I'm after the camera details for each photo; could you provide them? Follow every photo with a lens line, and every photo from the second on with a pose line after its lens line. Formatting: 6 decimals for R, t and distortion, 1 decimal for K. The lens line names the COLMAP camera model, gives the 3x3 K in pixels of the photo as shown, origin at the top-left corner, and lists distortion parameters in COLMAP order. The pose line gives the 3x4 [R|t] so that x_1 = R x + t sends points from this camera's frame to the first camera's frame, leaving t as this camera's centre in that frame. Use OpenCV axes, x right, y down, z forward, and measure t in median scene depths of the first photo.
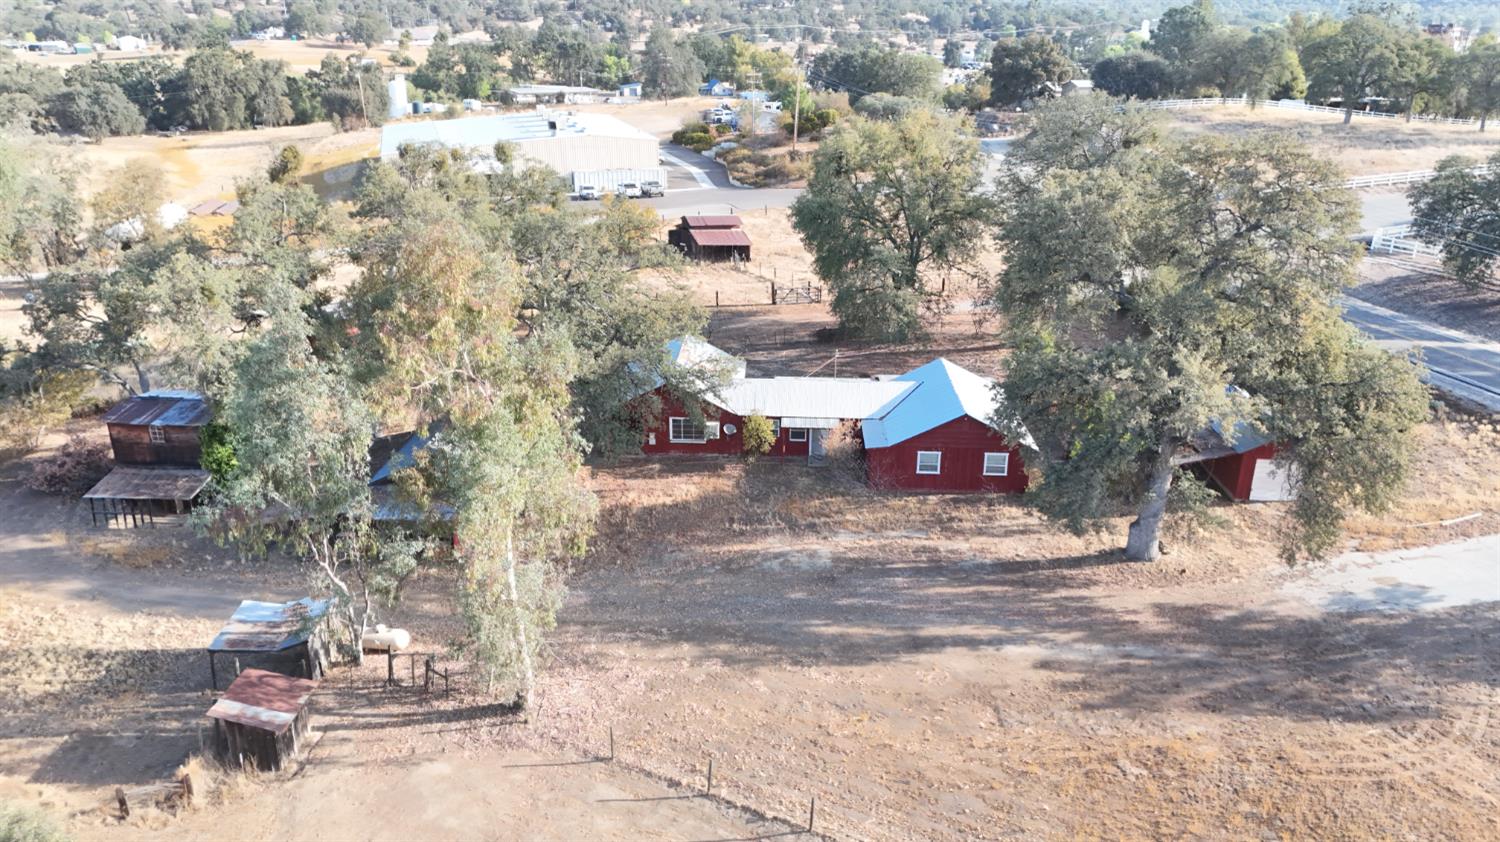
lens RADIAL K [[1100.6, 0, 750.0], [0, 1100.6, 421.0], [0, 0, 1]] dist [0.065301, -0.063545]
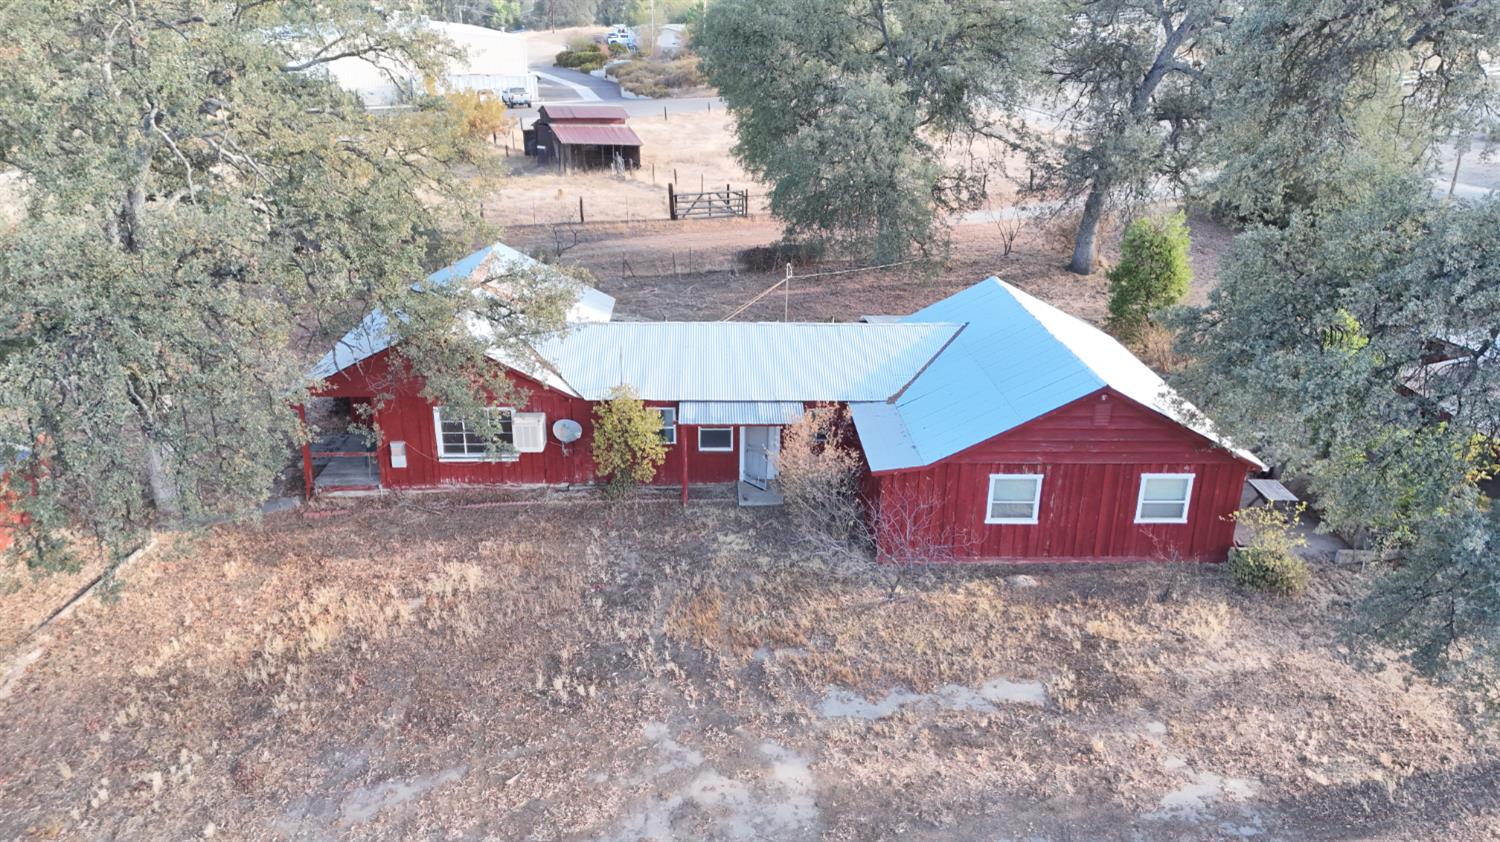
lens RADIAL K [[1100.6, 0, 750.0], [0, 1100.6, 421.0], [0, 0, 1]] dist [0.065301, -0.063545]
pose [[0.997014, -0.024000, 0.073394, 0.024210], [0.022368, 0.999486, 0.022983, -0.005443], [-0.073908, -0.021273, 0.997038, 0.531910]]
